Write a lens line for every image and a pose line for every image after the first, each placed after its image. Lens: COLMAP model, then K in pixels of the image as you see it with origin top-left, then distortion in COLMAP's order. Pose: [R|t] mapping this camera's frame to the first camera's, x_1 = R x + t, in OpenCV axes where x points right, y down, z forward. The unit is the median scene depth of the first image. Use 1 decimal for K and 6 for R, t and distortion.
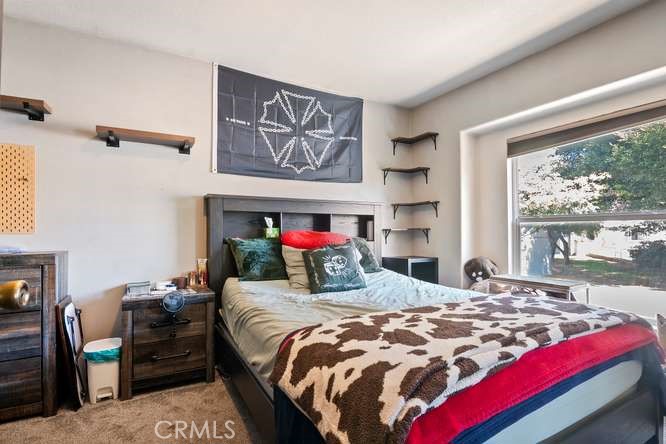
lens RADIAL K [[332.1, 0, 333.9], [0, 332.1, 227.4], [0, 0, 1]] dist [0.001705, -0.005017]
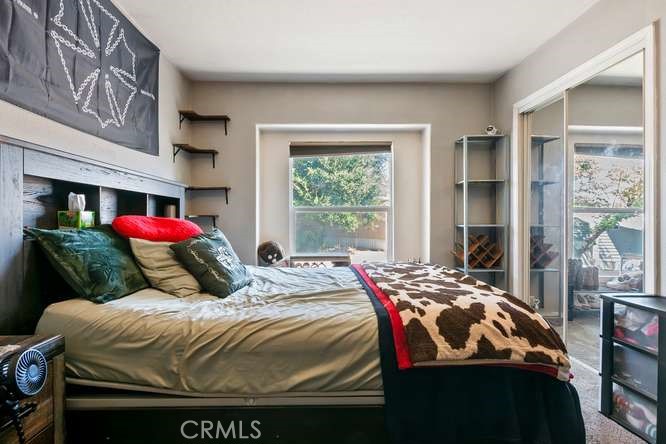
lens RADIAL K [[332.1, 0, 333.1], [0, 332.1, 219.7], [0, 0, 1]] dist [0.001705, -0.005017]
pose [[0.465097, 0.000203, 0.885260, -0.471316], [-0.008169, 0.999958, 0.004063, 0.010163], [-0.885222, -0.009121, 0.465079, 0.301883]]
